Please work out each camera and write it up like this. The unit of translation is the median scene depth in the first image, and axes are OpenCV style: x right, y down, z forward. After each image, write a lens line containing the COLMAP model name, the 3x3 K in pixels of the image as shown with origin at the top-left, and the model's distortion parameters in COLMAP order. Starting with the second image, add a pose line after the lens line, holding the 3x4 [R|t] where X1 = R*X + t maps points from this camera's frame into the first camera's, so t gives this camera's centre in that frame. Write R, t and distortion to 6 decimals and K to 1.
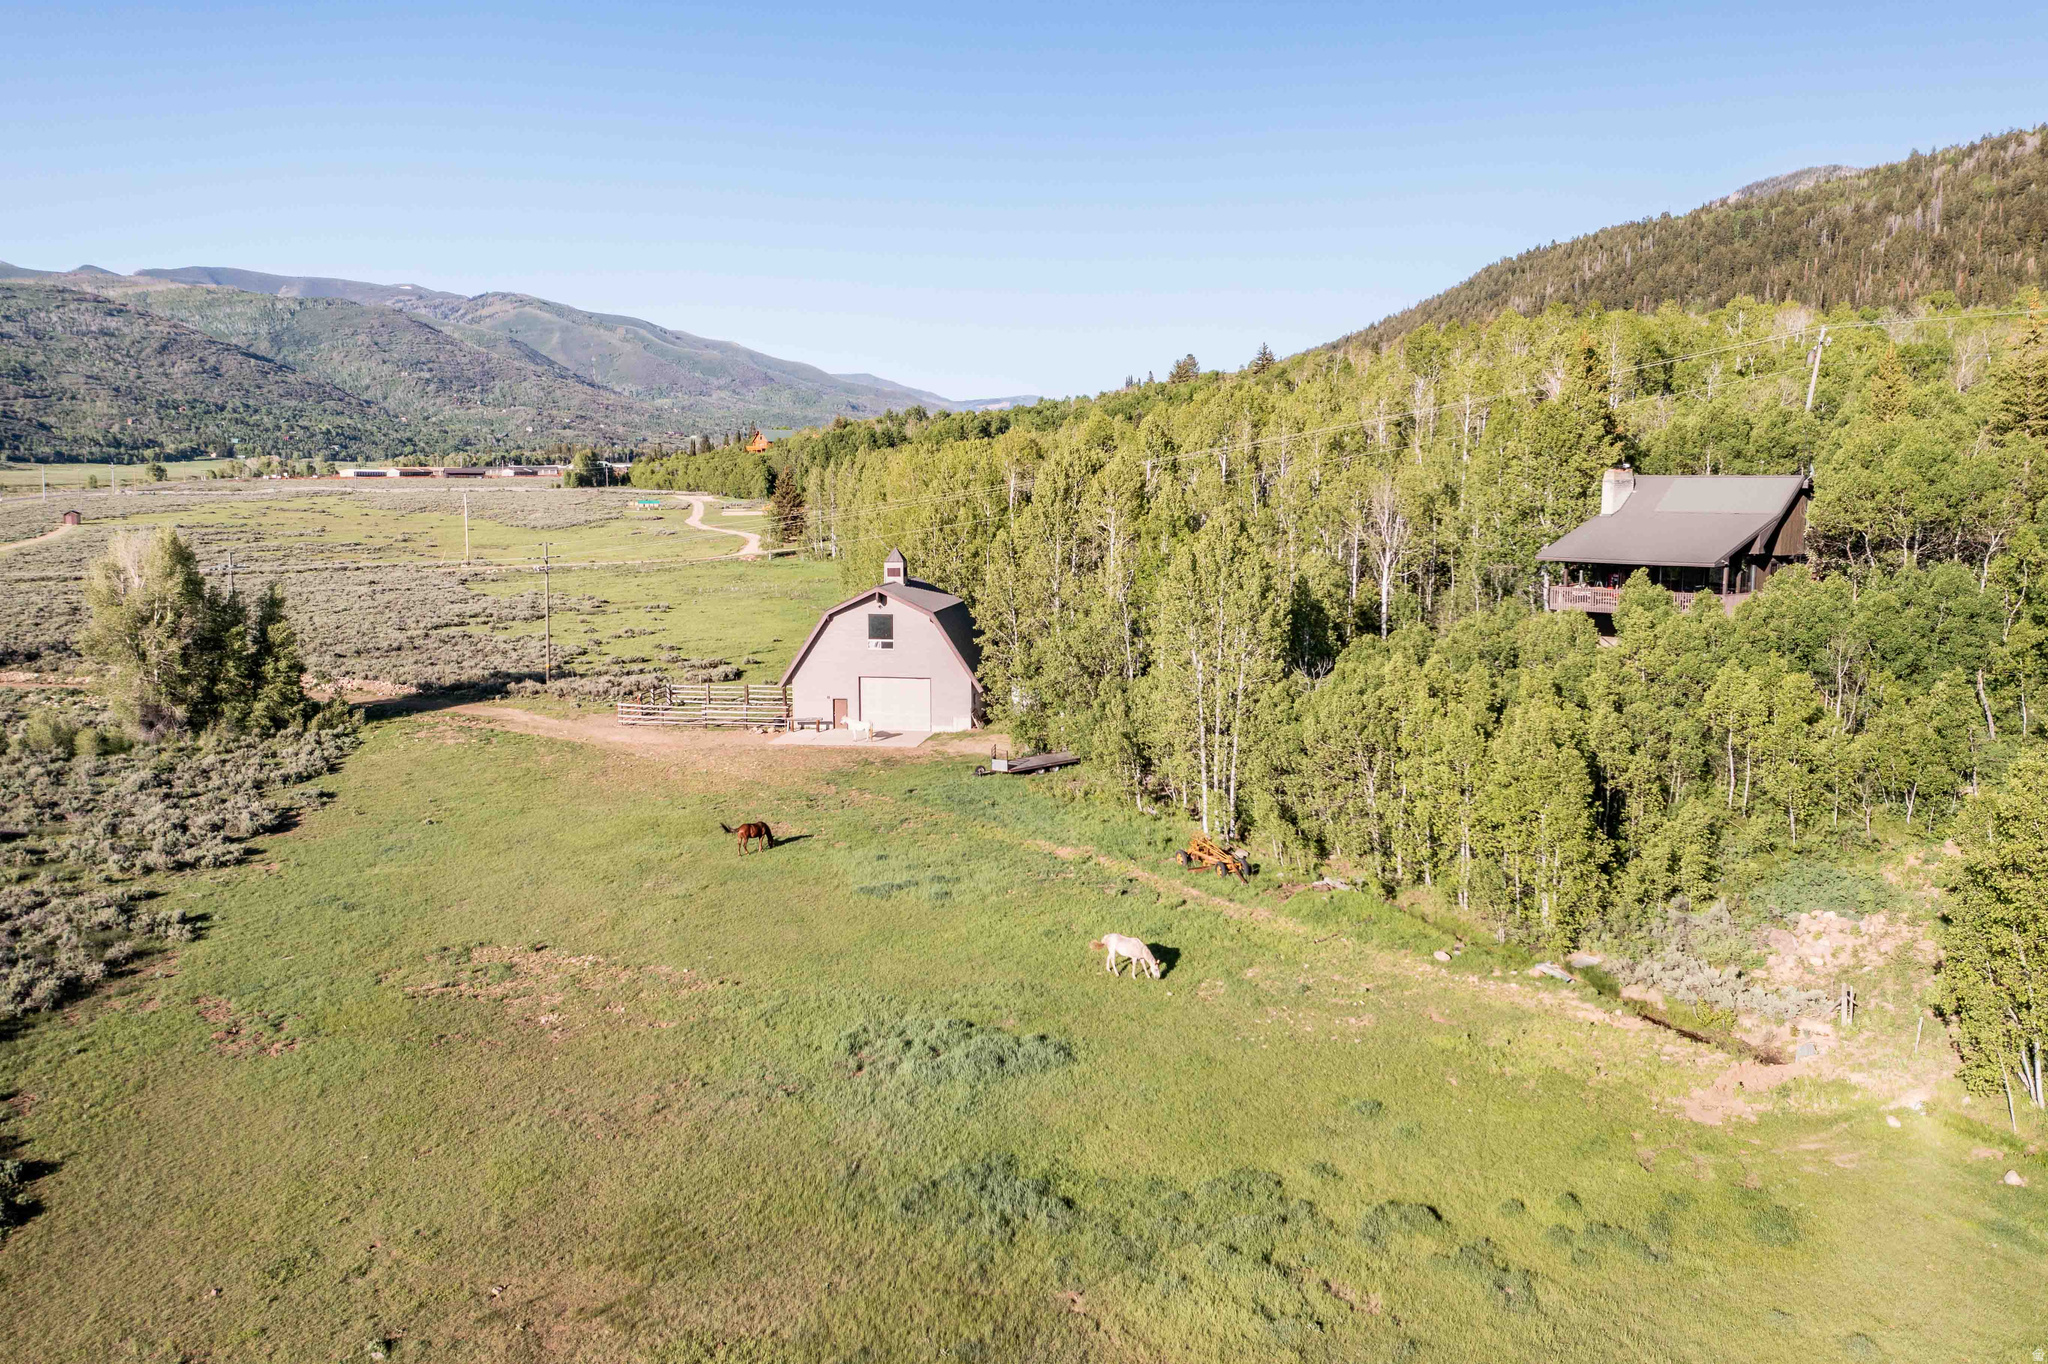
lens RADIAL K [[1615.2, 0, 1022.9], [0, 1615.2, 683.9], [0, 0, 1]] dist [-0.012425, -0.003173]
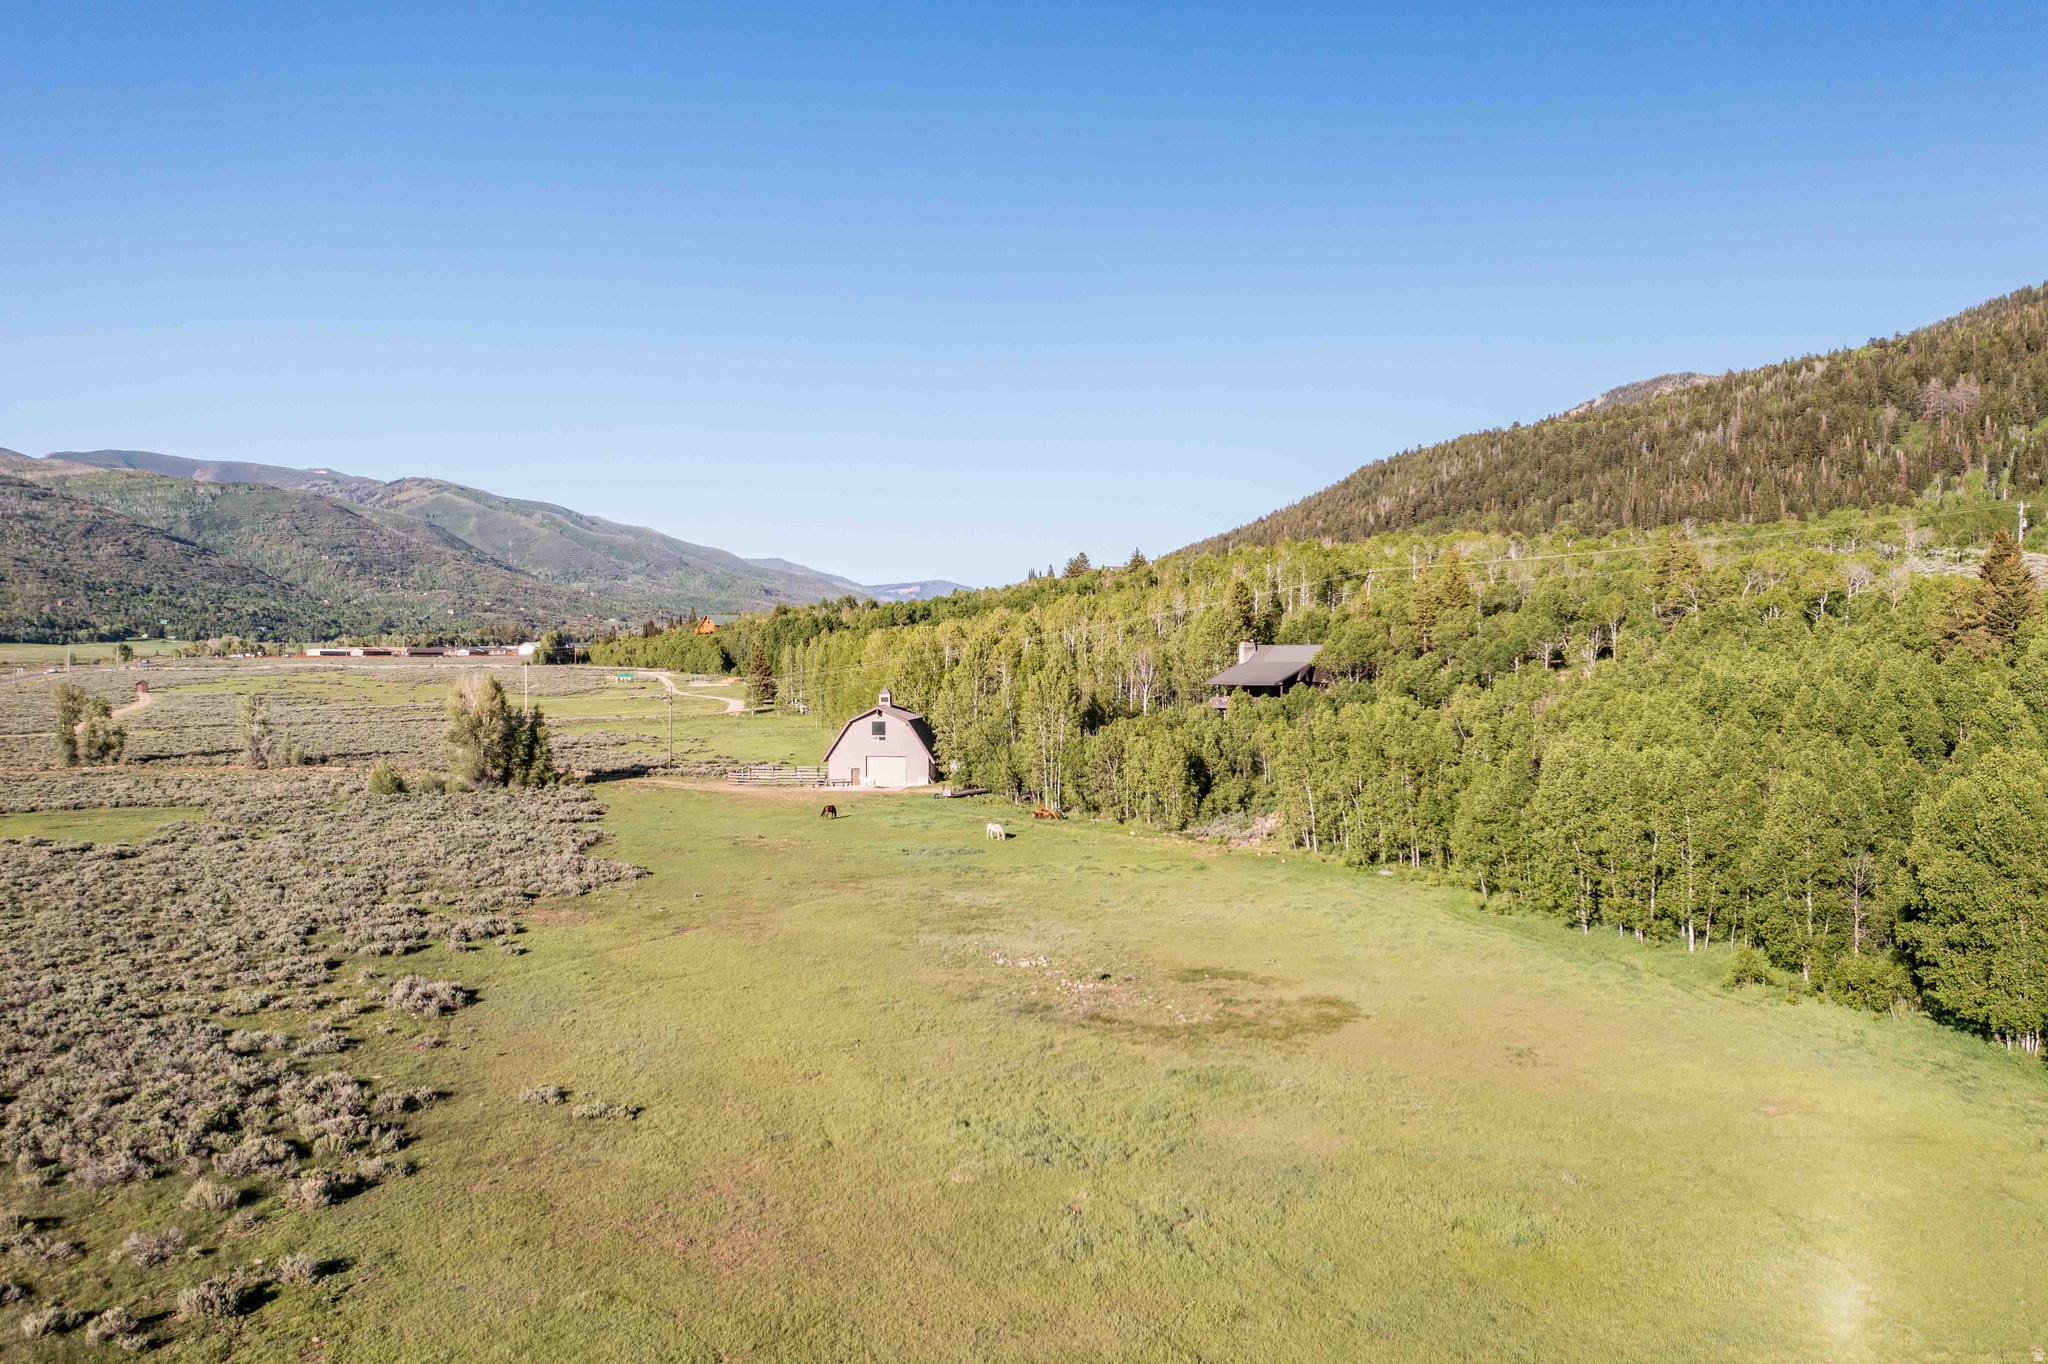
lens RADIAL K [[1615.2, 0, 1020.9], [0, 1615.2, 677.4], [0, 0, 1]] dist [-0.012425, -0.003173]
pose [[0.998513, 0.000918, 0.054507, -0.004470], [0.005434, 0.993201, -0.116283, 0.019861], [-0.054243, 0.116406, 0.991719, -0.135977]]
